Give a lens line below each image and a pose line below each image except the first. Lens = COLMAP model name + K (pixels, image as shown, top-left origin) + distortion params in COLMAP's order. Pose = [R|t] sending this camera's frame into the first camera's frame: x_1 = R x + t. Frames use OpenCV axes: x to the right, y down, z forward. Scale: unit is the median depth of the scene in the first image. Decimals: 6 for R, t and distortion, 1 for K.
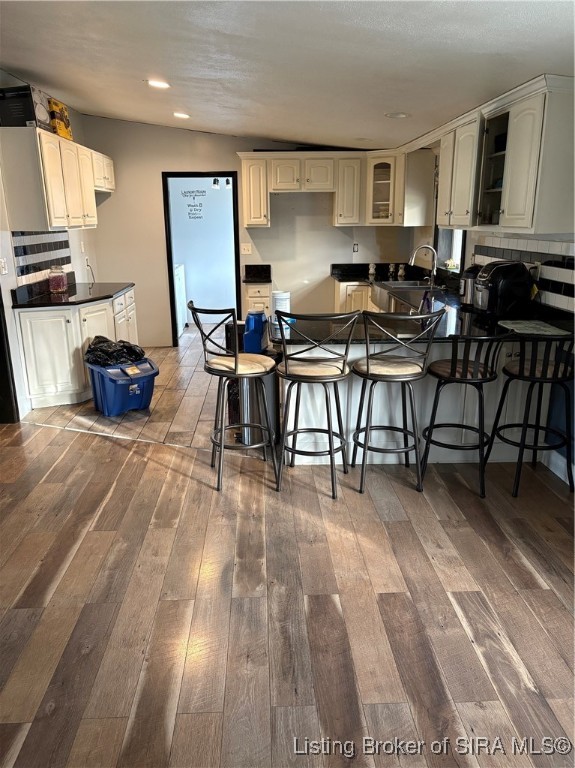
lens RADIAL K [[579.5, 0, 284.7], [0, 579.5, 382.4], [0, 0, 1]] dist [0.027952, -0.025313]
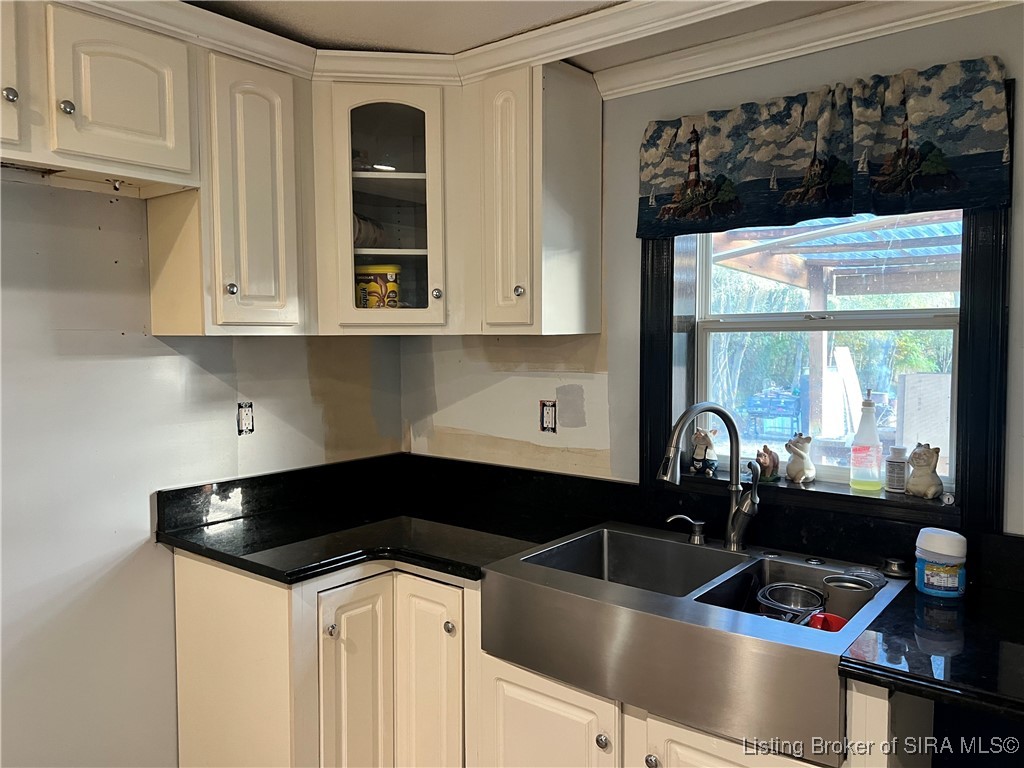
lens RADIAL K [[765.6, 0, 513.4], [0, 765.6, 383.7], [0, 0, 1]] dist [0.038713, -0.013963]
pose [[0.652738, -0.046415, 0.756160, -0.110766], [0.205284, 0.971615, -0.117567, -0.342547], [-0.729240, 0.231968, 0.643739, 1.300851]]
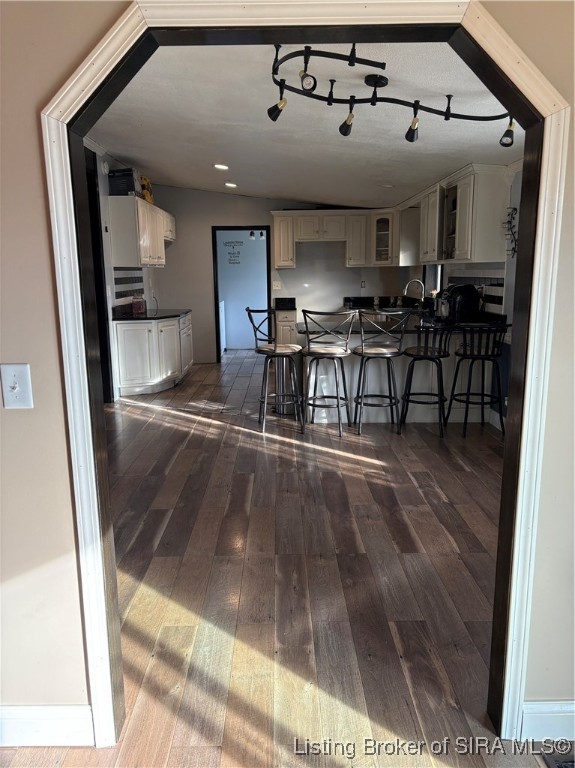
lens RADIAL K [[579.5, 0, 286.7], [0, 579.5, 381.2], [0, 0, 1]] dist [0.027952, -0.025313]
pose [[0.999525, 0.002674, -0.030702, -0.007170], [-0.005417, 0.995964, -0.089592, 0.169727], [0.030339, 0.089716, 0.995505, -0.440705]]
